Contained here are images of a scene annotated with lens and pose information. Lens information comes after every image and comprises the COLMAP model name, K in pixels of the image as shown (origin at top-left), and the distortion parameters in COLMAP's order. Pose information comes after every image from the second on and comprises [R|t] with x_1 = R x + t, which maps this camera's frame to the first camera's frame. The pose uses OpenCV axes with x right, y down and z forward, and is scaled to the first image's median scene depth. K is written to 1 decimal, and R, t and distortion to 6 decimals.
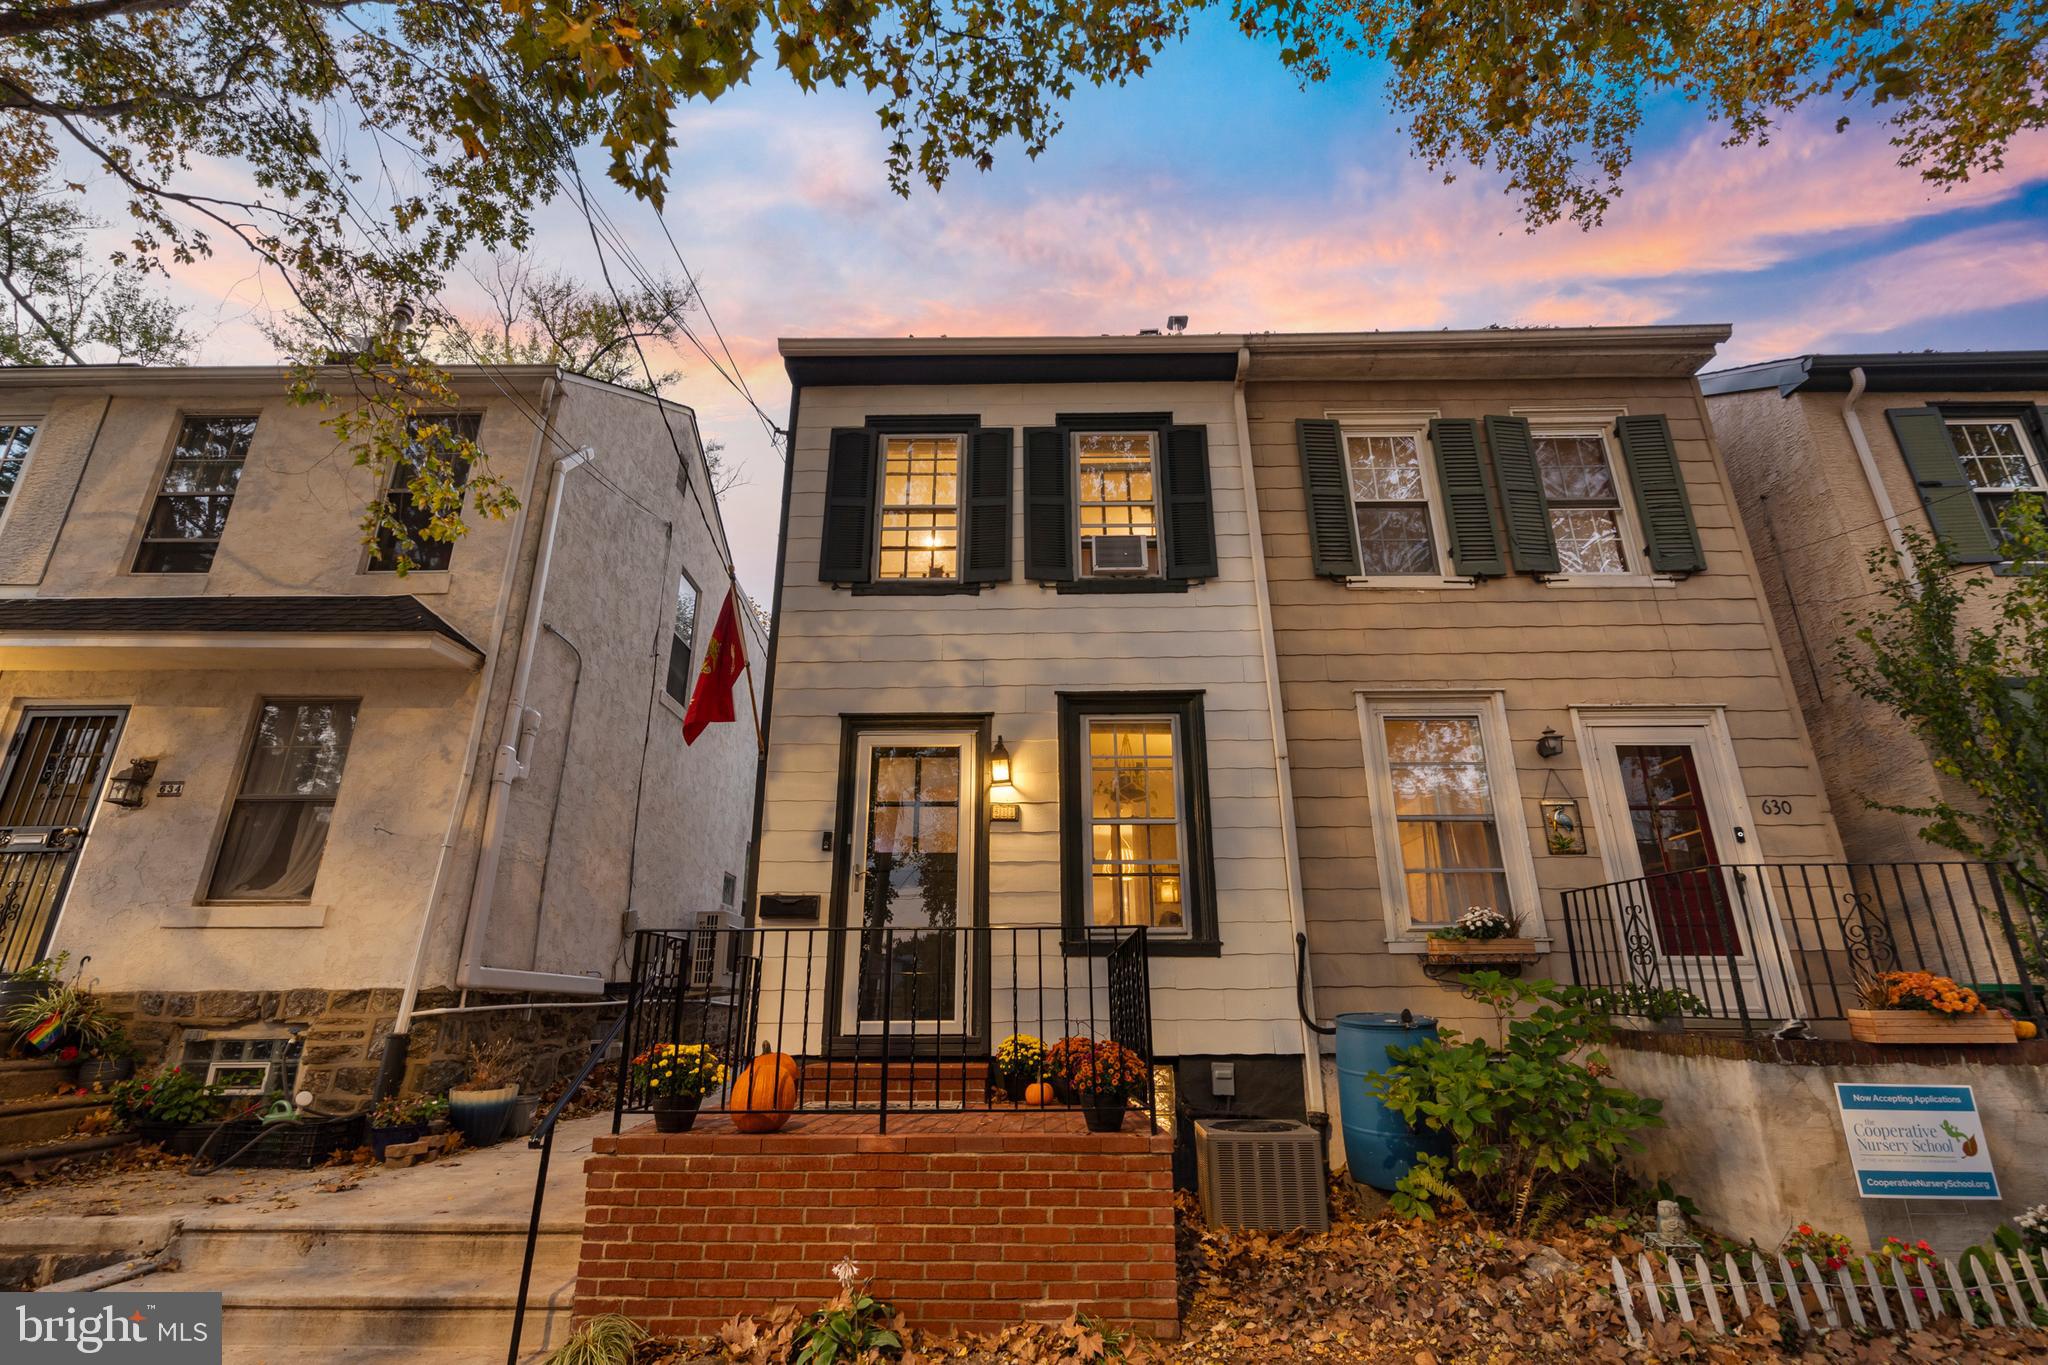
lens RADIAL K [[942.1, 0, 1024.0], [0, 942.1, 682.5], [0, 0, 1]] dist [0.000831, 0.000000]
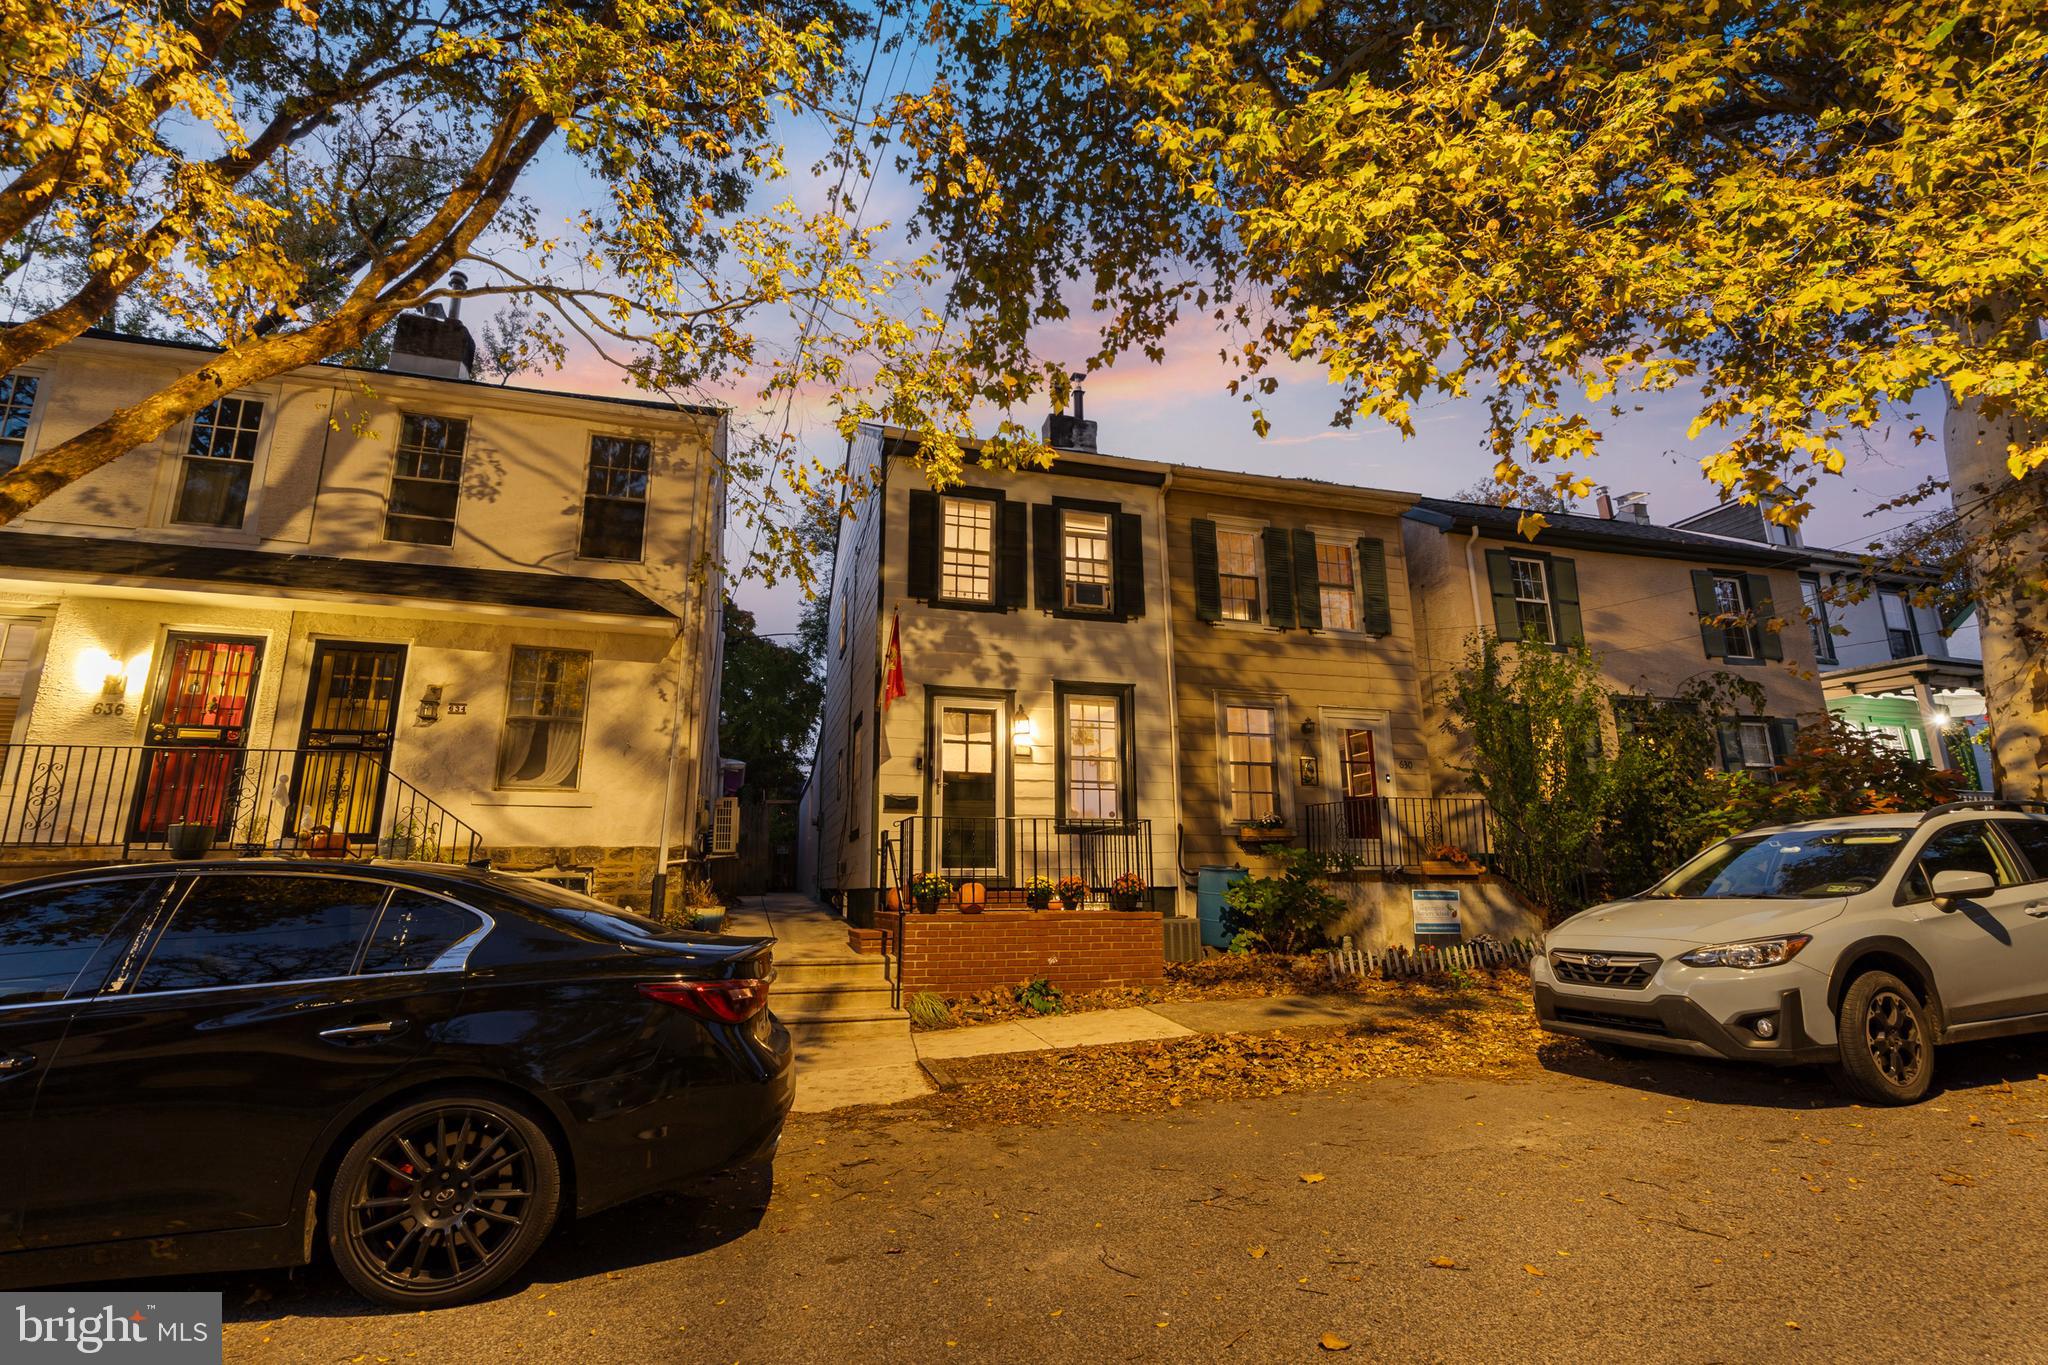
lens RADIAL K [[941.7, 0, 1024.0], [0, 941.7, 682.5], [0, 0, 1]] dist [0.000186, 0.000445]
pose [[0.956016, 0.062197, 0.286643, -0.497636], [-0.095722, 0.989912, 0.104456, -0.156027], [-0.277254, -0.127300, 0.952326, -0.581353]]
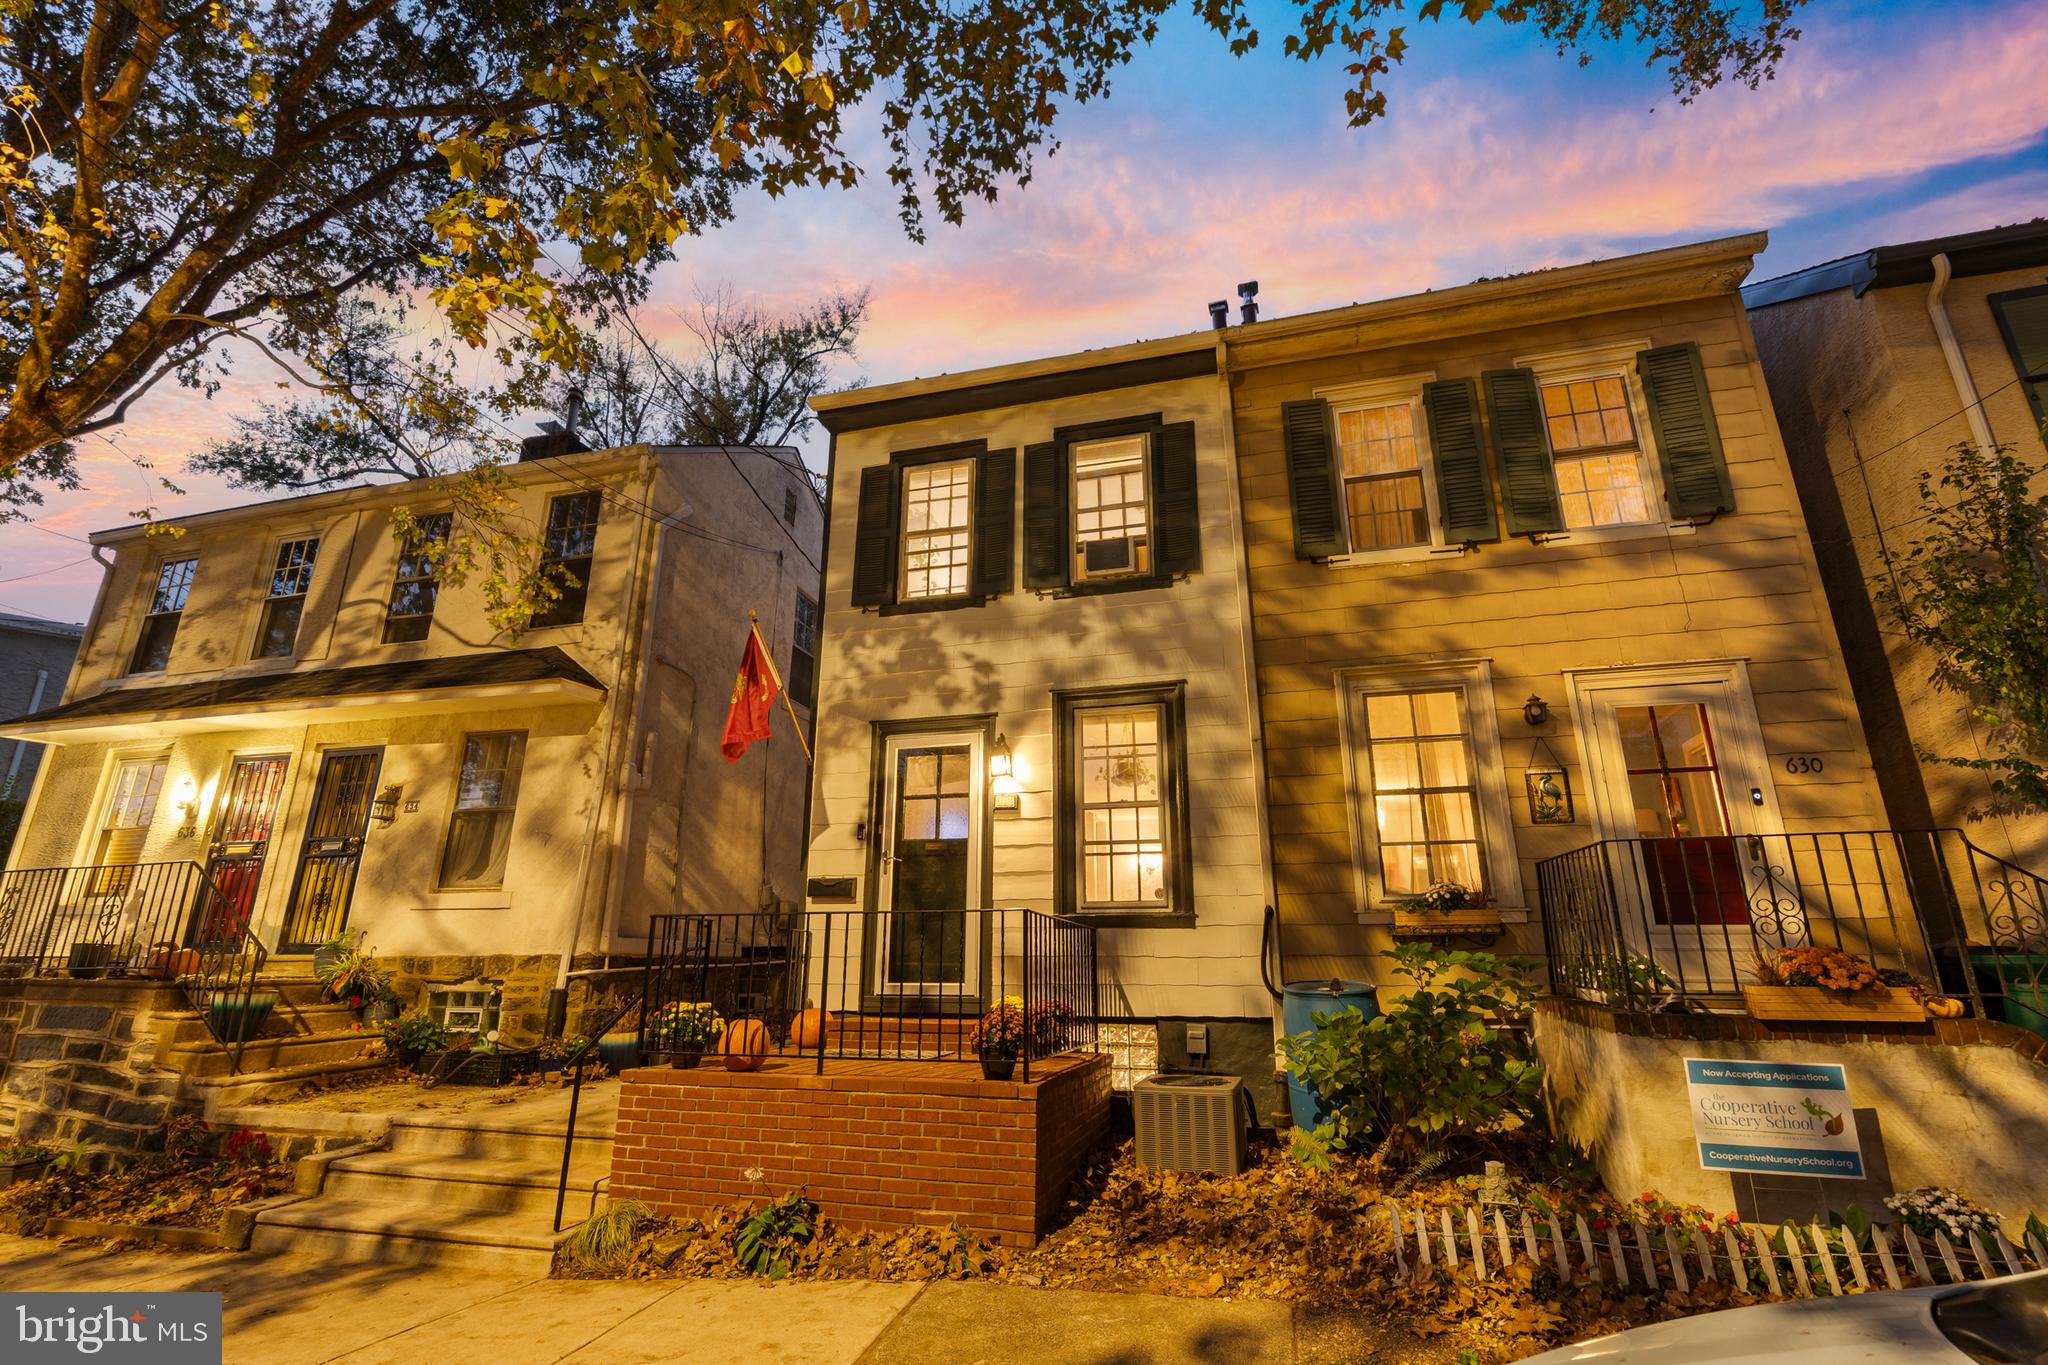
lens RADIAL K [[941.7, 0, 1024.0], [0, 941.7, 682.5], [0, 0, 1]] dist [0.000186, 0.000445]
pose [[0.966911, -0.068320, -0.245795, 0.278926], [0.079350, 0.996224, 0.035242, -0.041215], [0.242459, -0.053580, 0.968681, -0.077875]]
